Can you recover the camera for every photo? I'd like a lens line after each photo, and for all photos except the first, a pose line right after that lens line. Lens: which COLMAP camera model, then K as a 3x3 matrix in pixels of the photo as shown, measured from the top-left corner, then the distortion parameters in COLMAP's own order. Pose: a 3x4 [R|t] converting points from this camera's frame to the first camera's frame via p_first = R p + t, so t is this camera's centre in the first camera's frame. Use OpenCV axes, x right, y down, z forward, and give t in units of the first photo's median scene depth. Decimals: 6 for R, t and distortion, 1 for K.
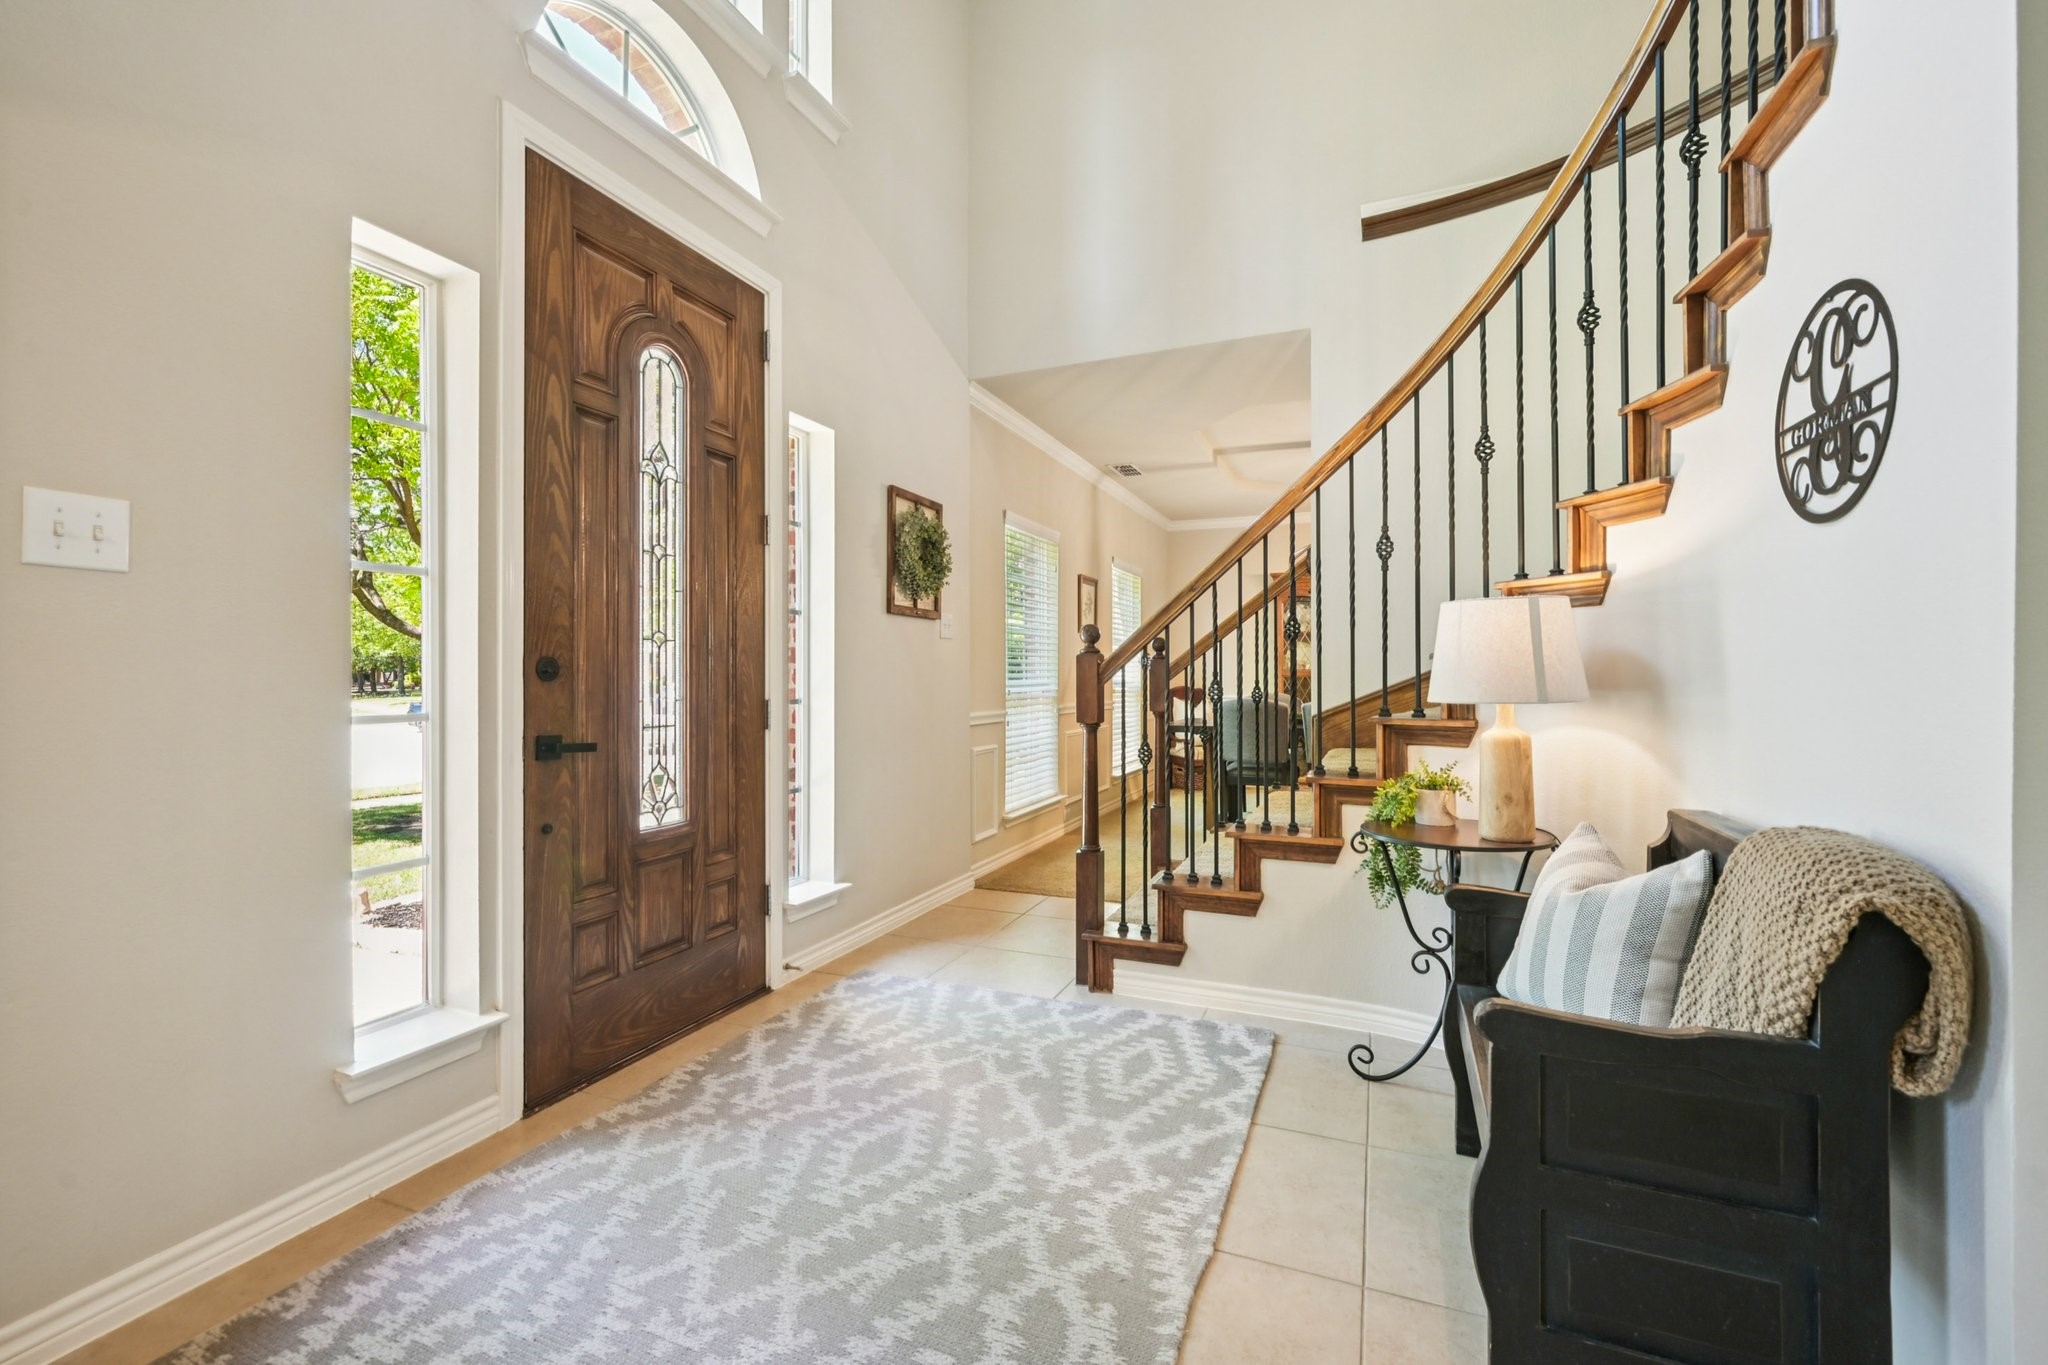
lens RADIAL K [[838.0, 0, 1025.9], [0, 838.0, 671.2], [0, 0, 1]] dist [0.002875, 0.000000]
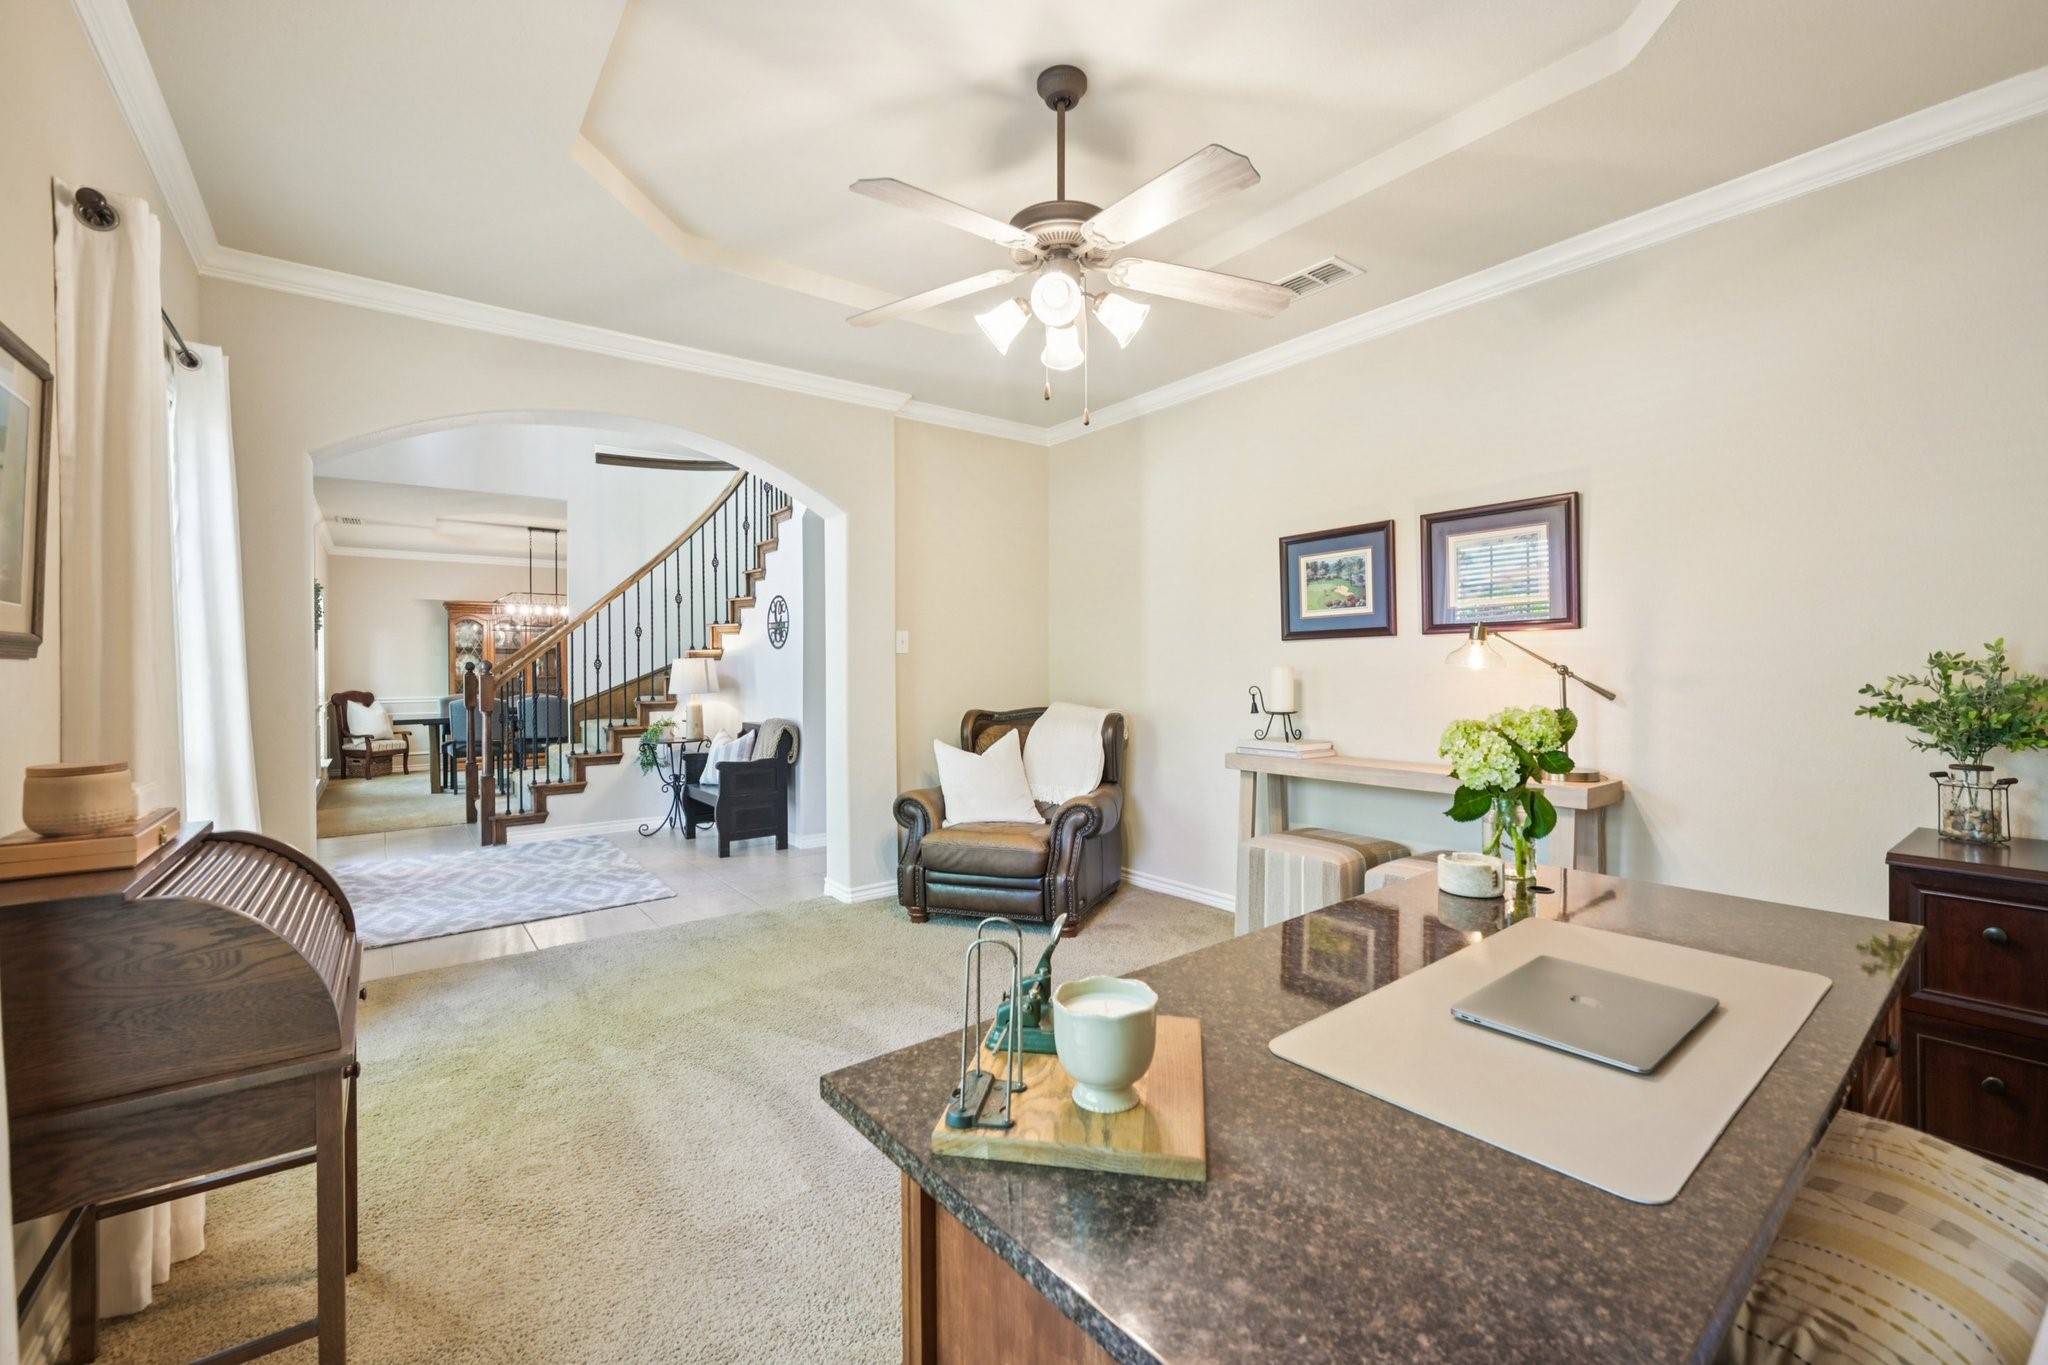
lens RADIAL K [[838.0, 0, 1027.8], [0, 838.0, 673.7], [0, 0, 1]] dist [0.002875, 0.000000]
pose [[0.481760, -0.000563, 0.876303, -1.460899], [0.001173, 0.999999, -0.000002, -0.029862], [-0.876302, 0.001029, 0.481761, -1.464070]]
